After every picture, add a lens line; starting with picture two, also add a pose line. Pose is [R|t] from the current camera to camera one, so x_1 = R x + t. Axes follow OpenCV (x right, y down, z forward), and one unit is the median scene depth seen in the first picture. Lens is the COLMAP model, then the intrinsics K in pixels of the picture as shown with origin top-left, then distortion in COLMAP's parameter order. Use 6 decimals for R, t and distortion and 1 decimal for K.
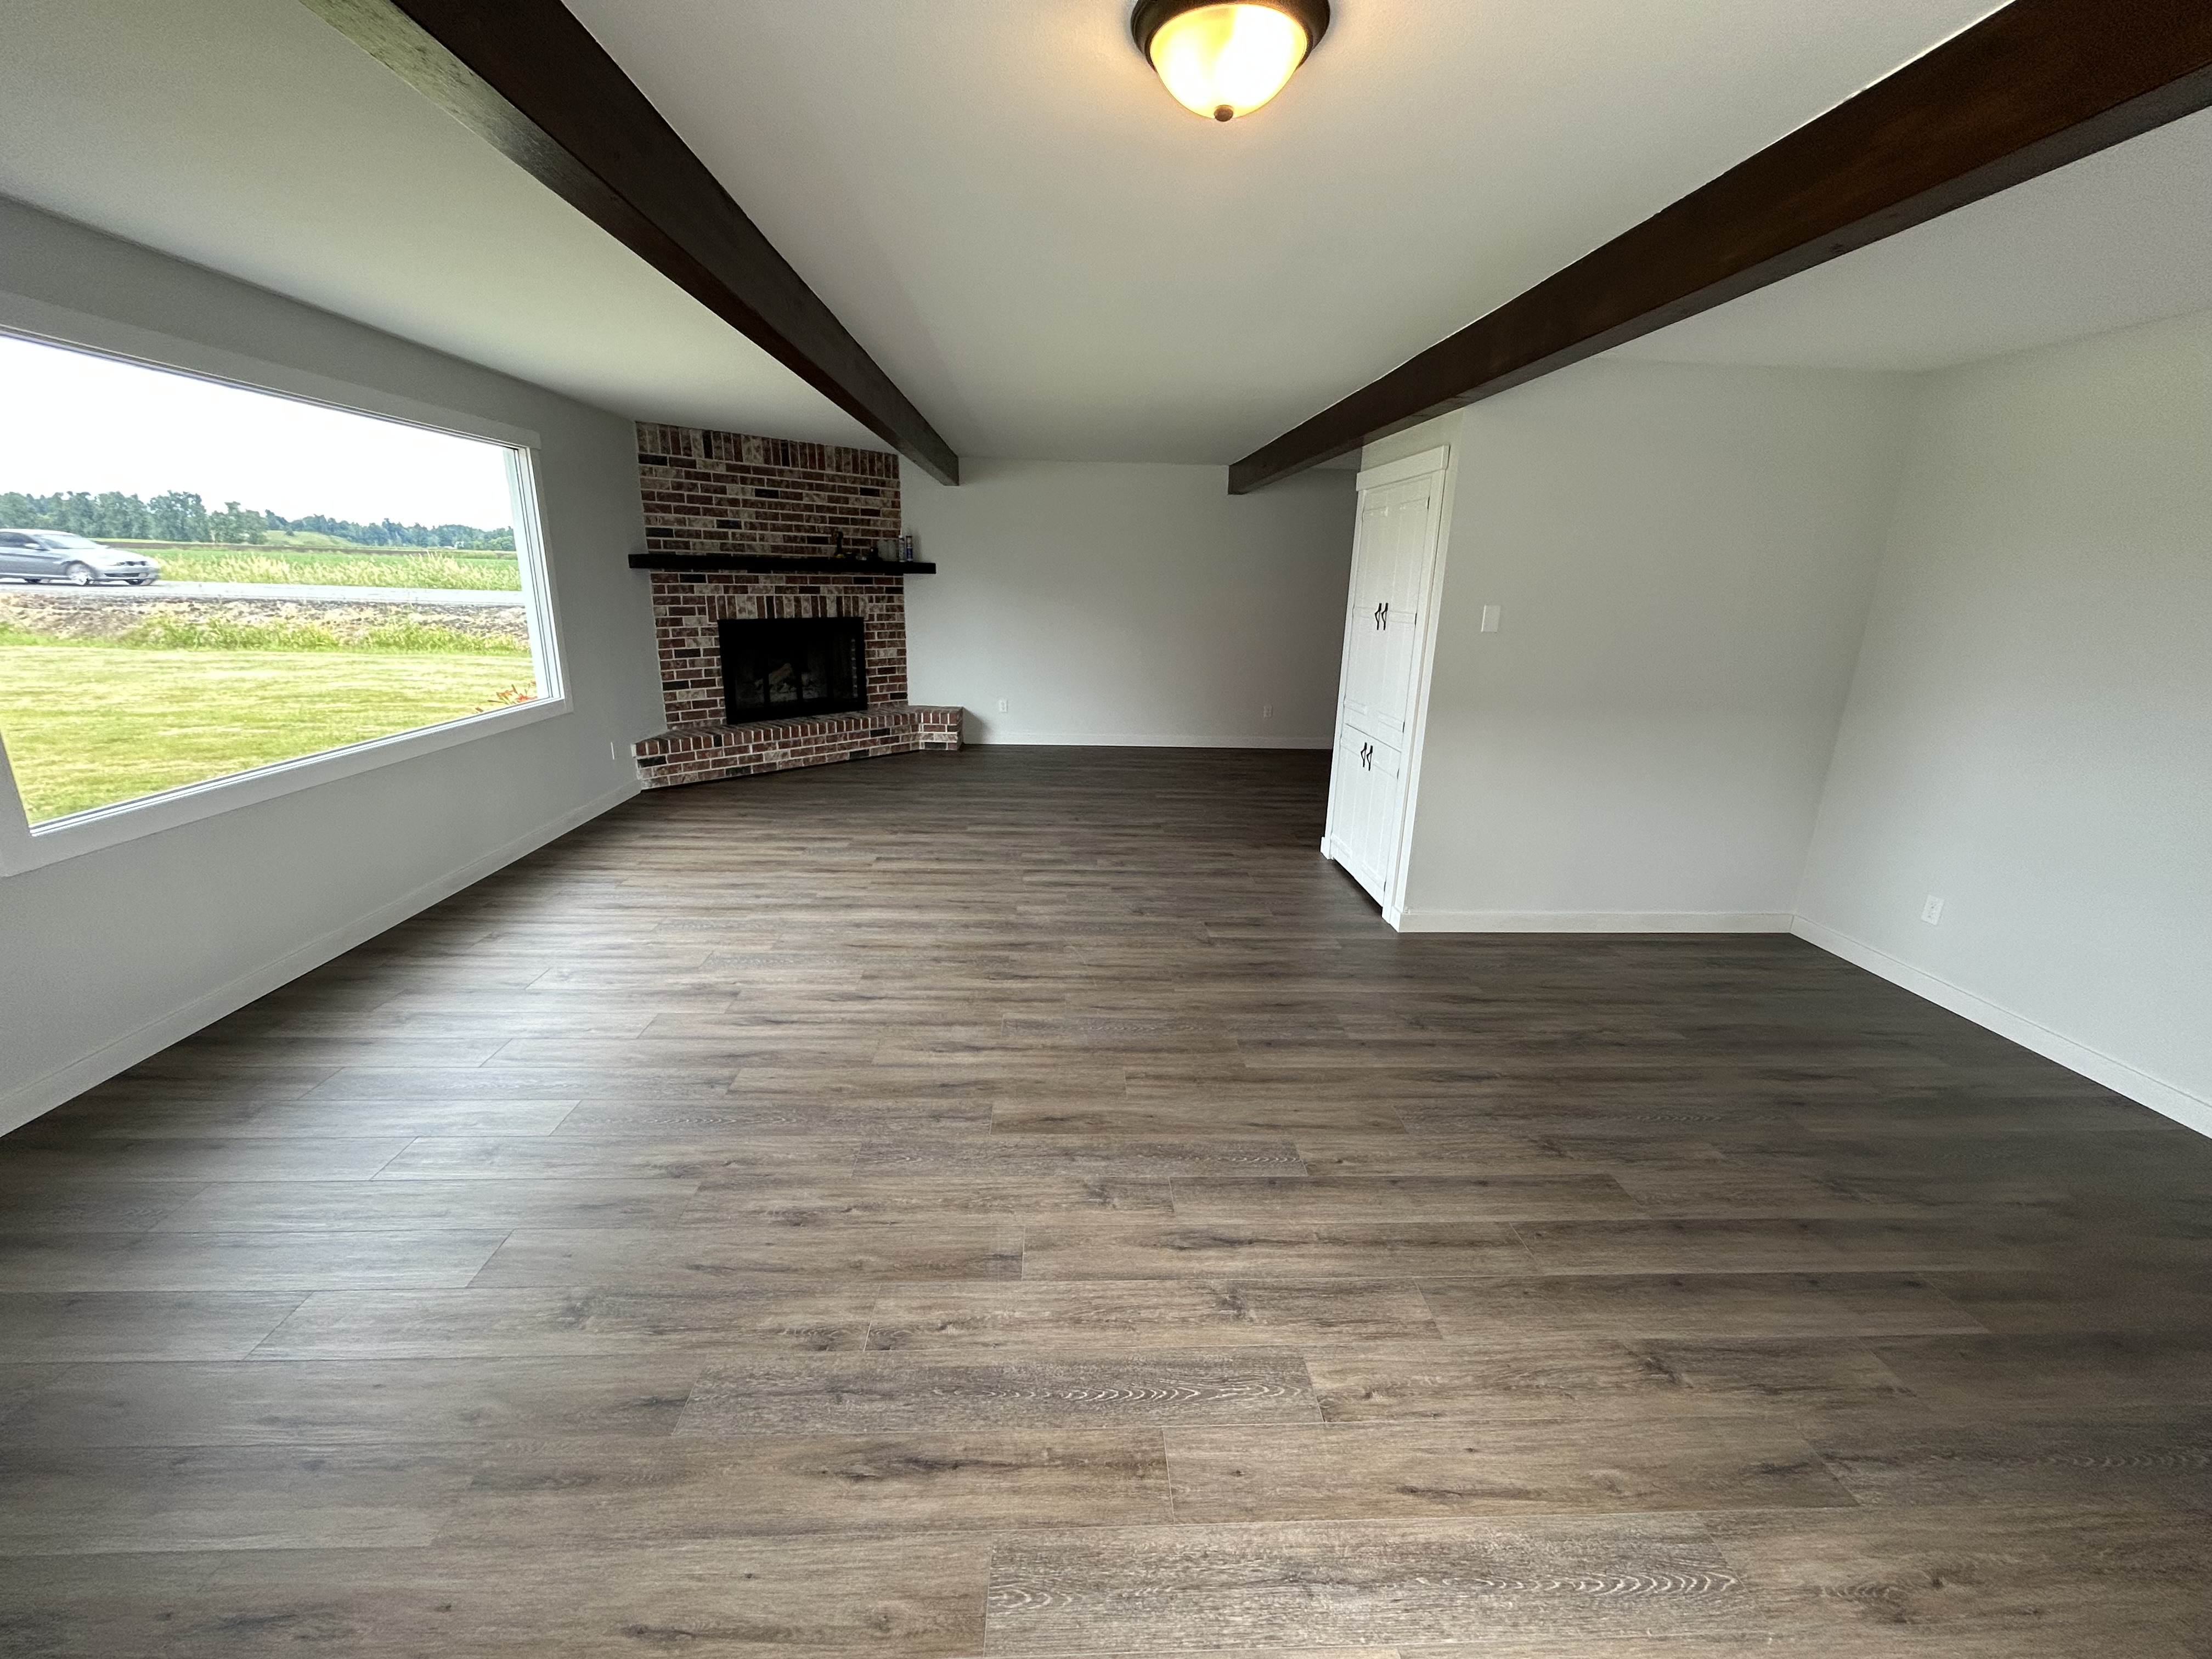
lens RADIAL K [[896.7, 0, 1104.0], [0, 896.7, 832.1], [0, 0, 1]] dist [-0.002607, 0.001081]
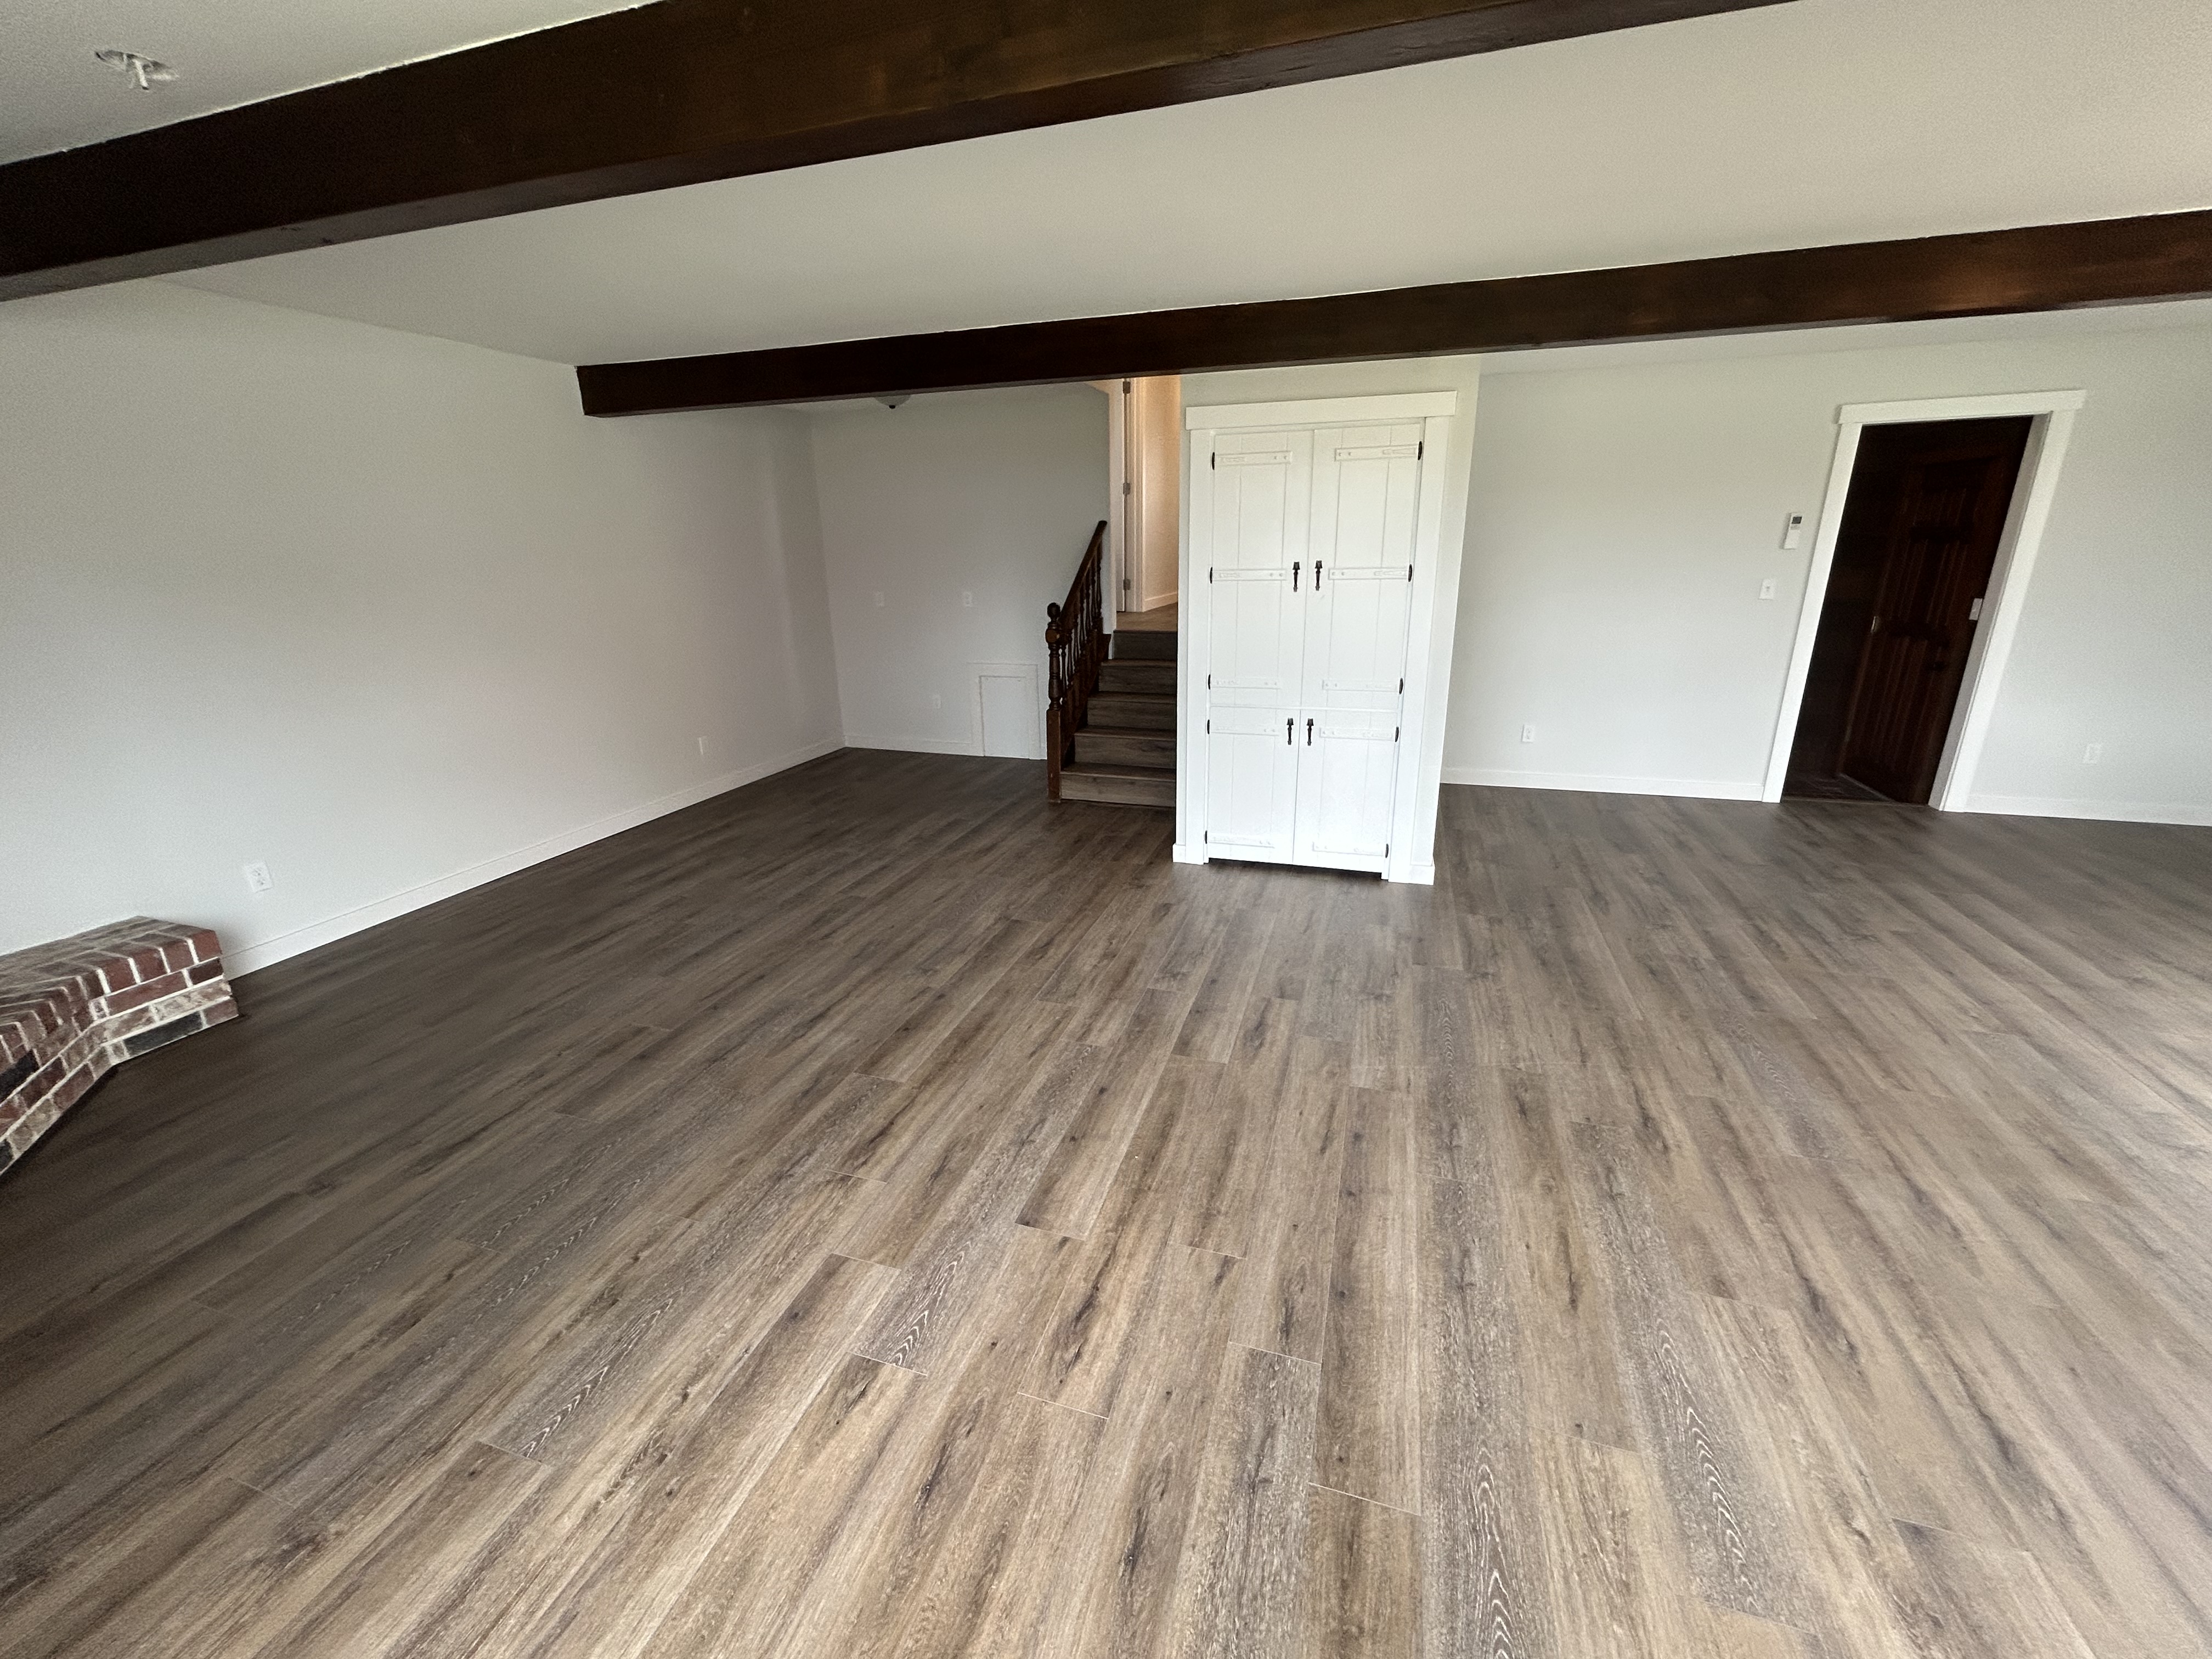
lens RADIAL K [[896.7, 0, 1104.2], [0, 896.7, 823.5], [0, 0, 1]] dist [-0.002607, 0.001081]
pose [[0.348872, -0.310744, 0.884153, -0.678537], [0.287703, 0.933384, 0.214524, -0.279130], [-0.891917, 0.179532, 0.415033, 0.918959]]
